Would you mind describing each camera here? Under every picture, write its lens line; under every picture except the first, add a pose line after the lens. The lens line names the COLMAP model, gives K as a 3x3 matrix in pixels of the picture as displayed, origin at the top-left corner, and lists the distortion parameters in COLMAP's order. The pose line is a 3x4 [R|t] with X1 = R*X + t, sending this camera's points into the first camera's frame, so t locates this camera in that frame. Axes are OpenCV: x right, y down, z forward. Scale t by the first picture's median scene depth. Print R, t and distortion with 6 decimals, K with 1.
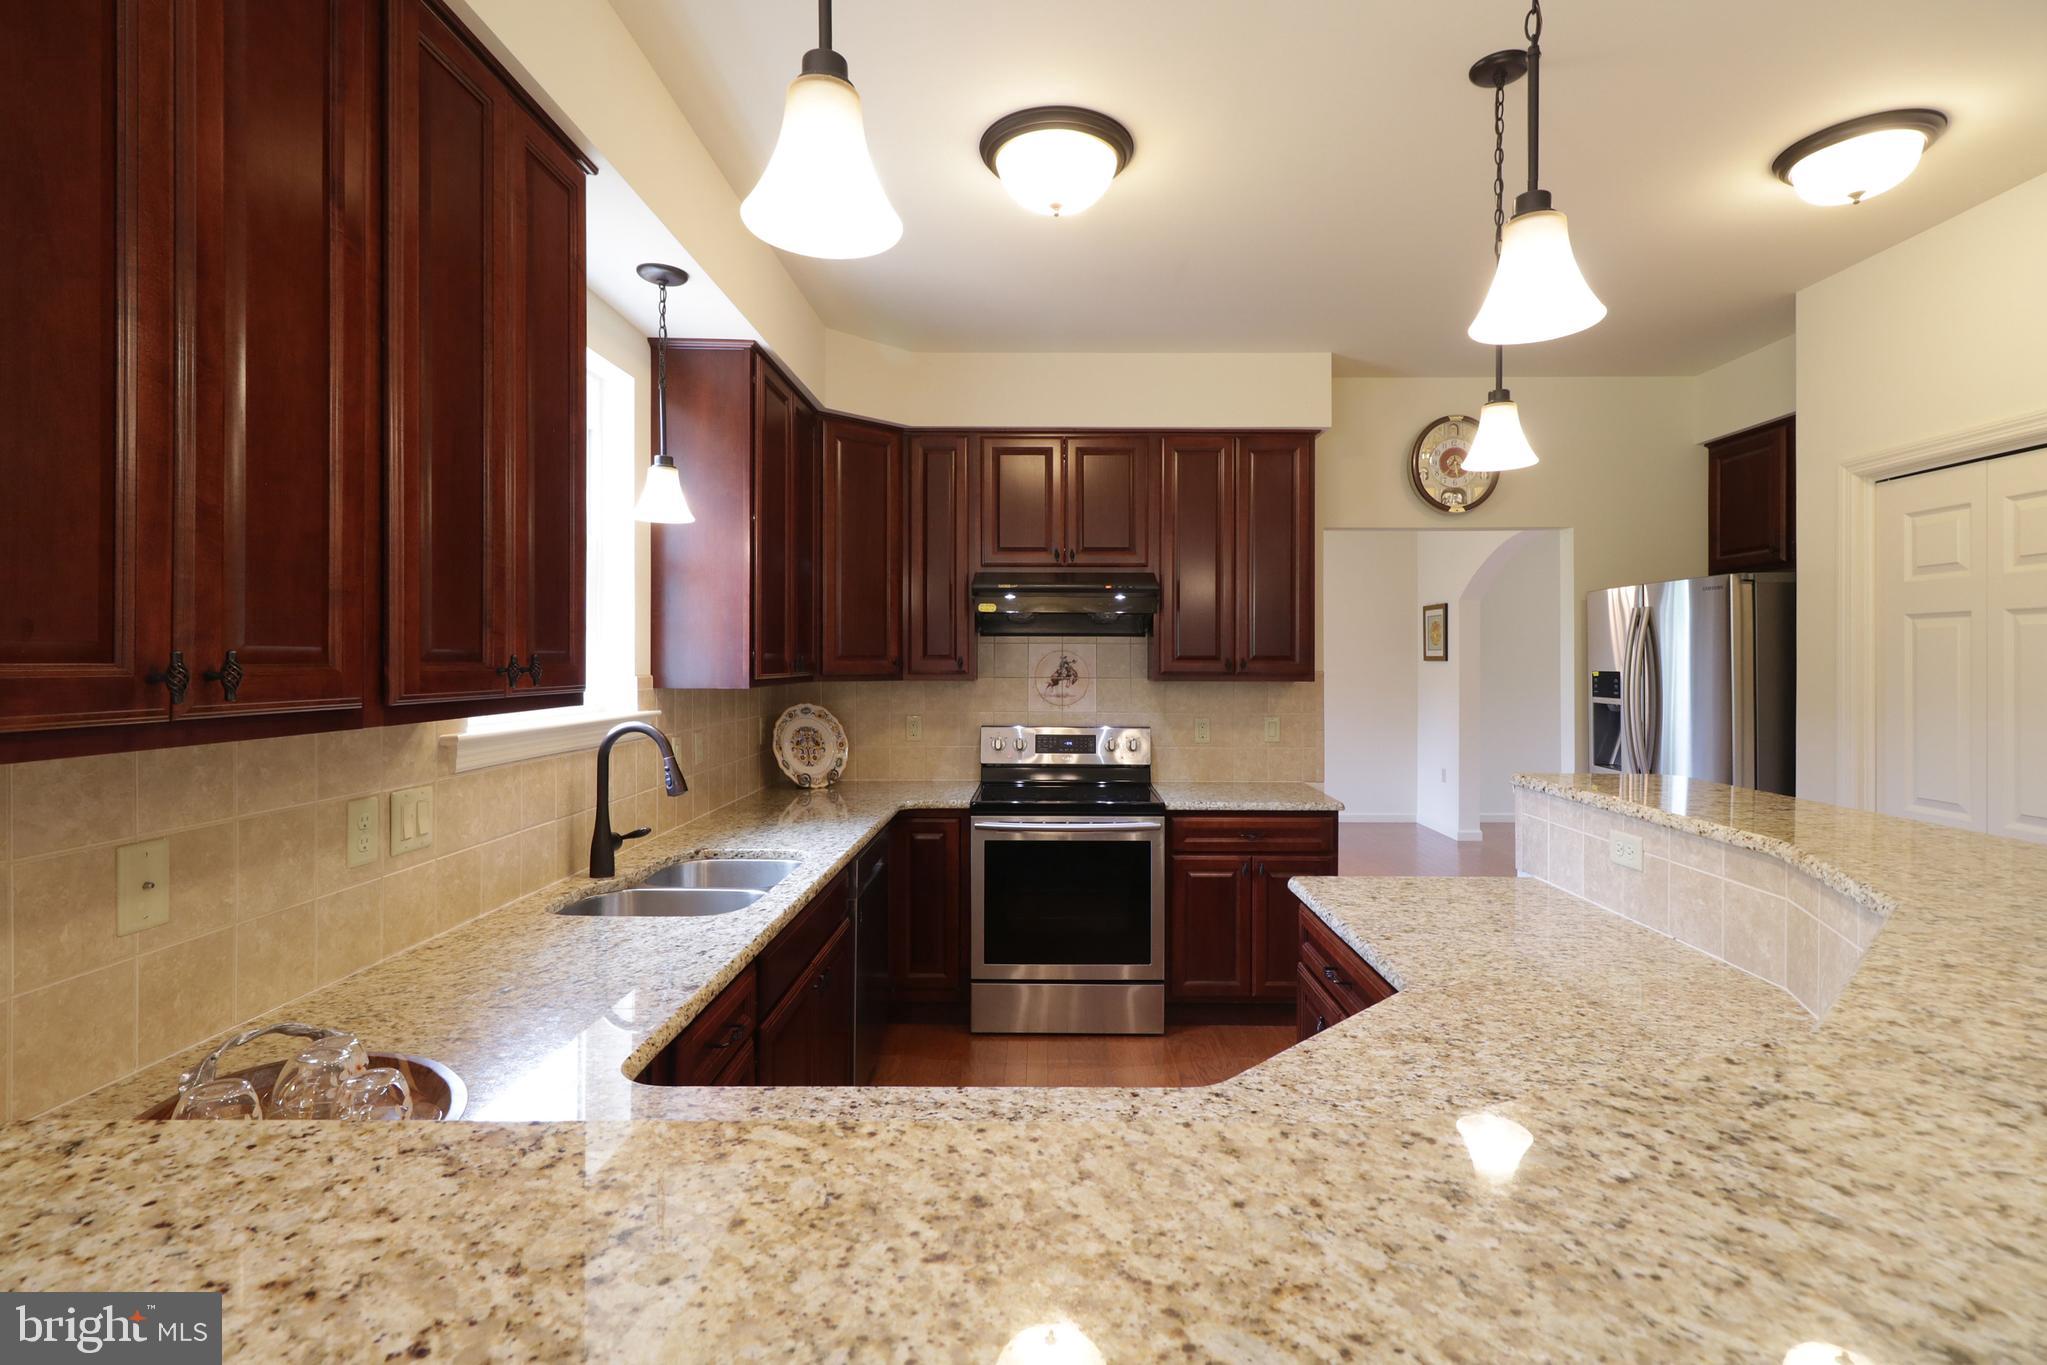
lens RADIAL K [[972.9, 0, 1040.6], [0, 972.9, 663.0], [0, 0, 1]] dist [-0.001184, 0.002464]
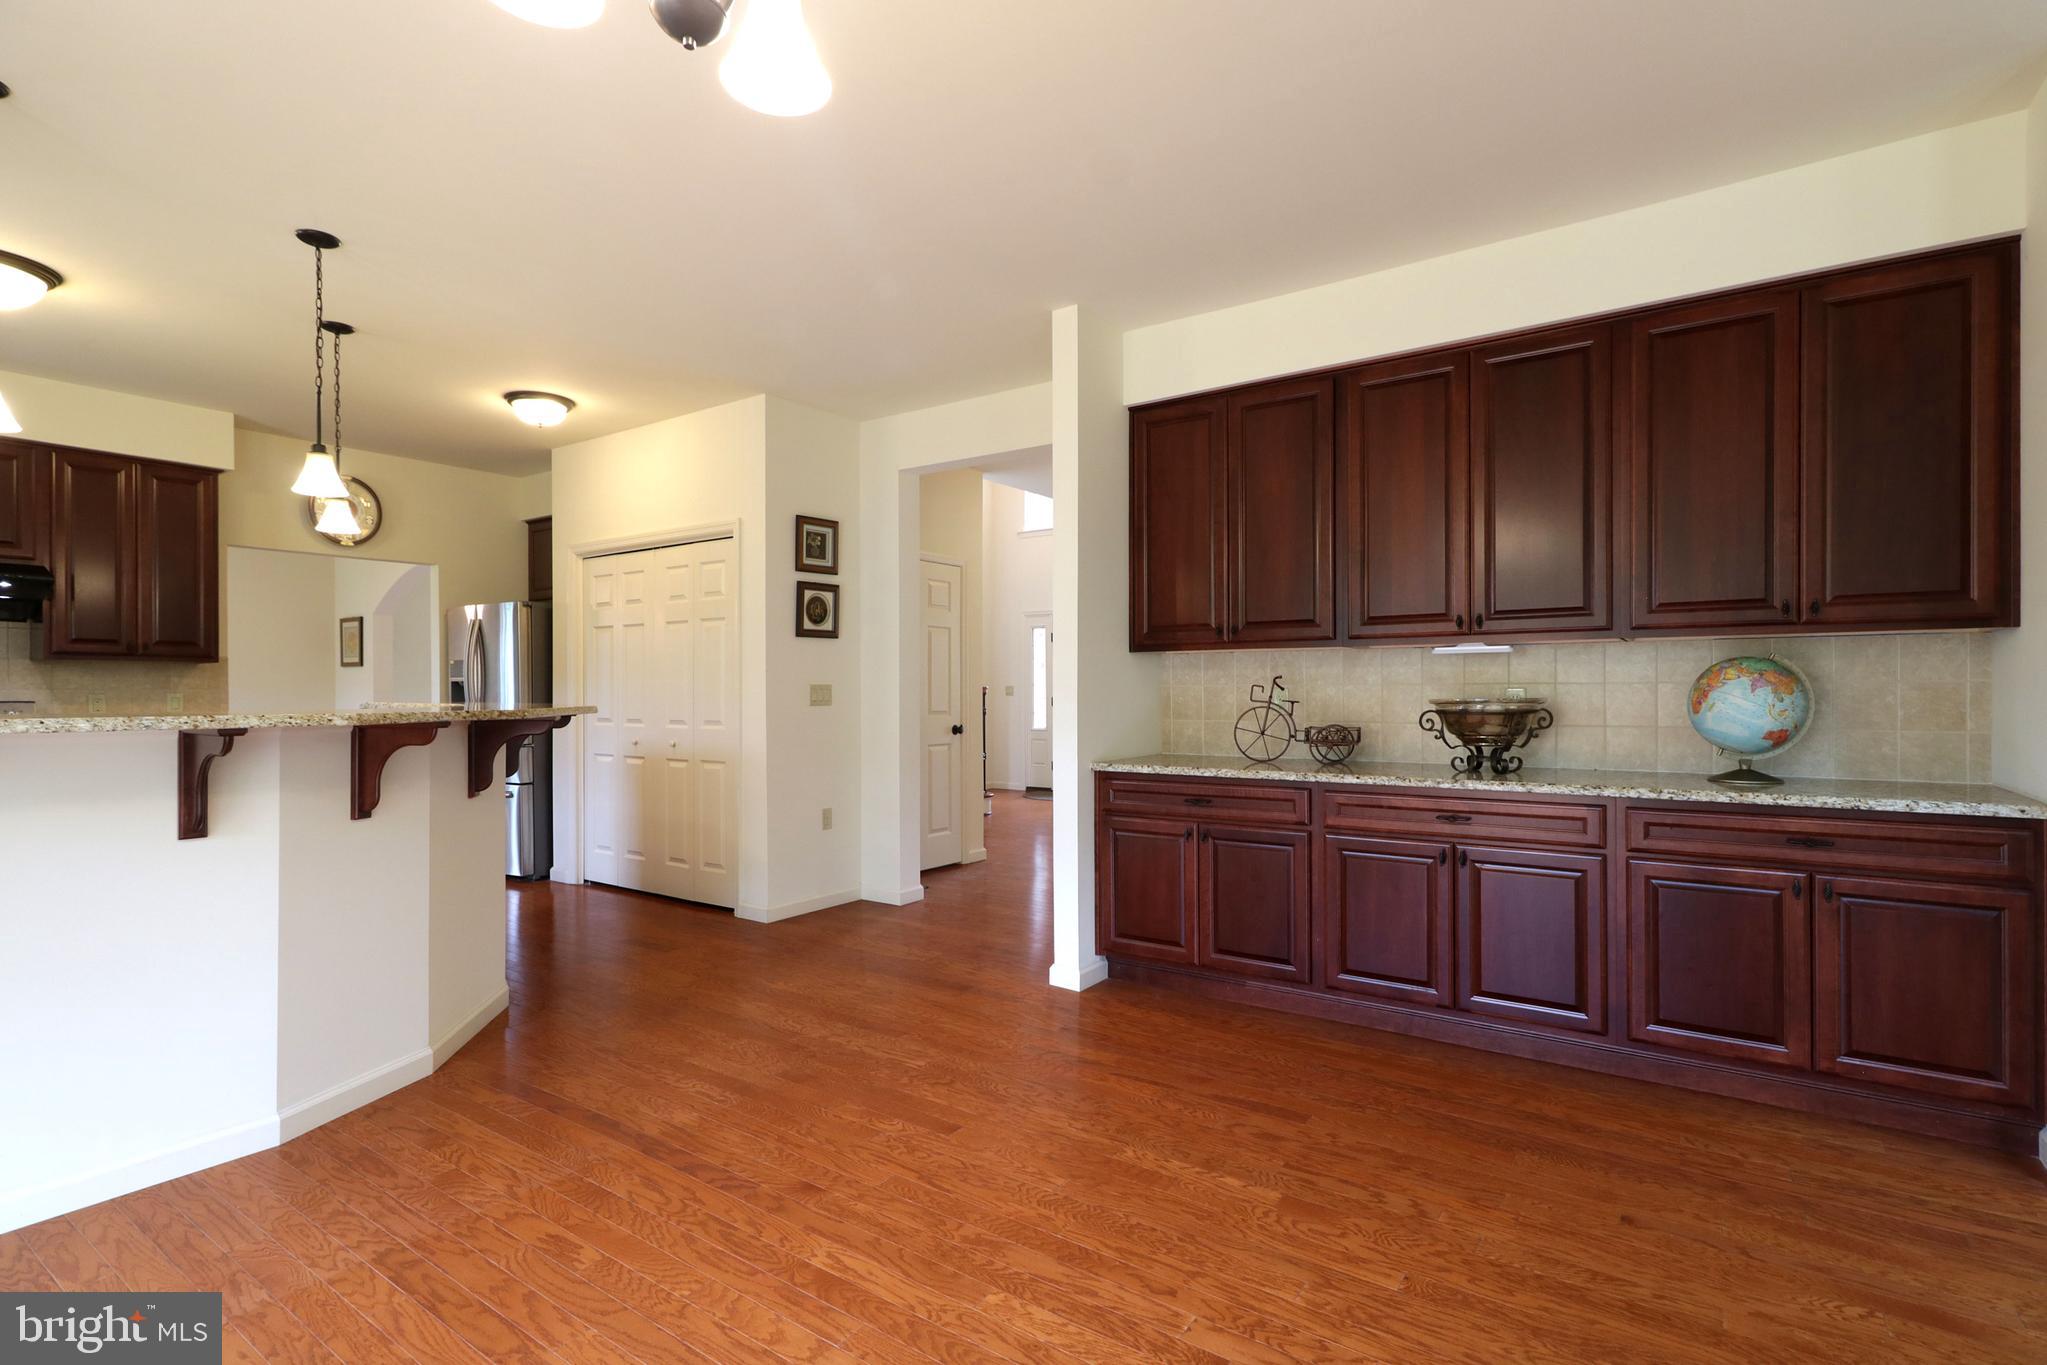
lens RADIAL K [[972.9, 0, 1043.8], [0, 972.9, 686.5], [0, 0, 1]] dist [-0.001184, 0.002464]
pose [[0.559340, -0.000573, 0.828938, -0.177914], [0.006975, 0.999968, -0.004015, 0.063063], [-0.828909, 0.008028, 0.559325, -0.635551]]
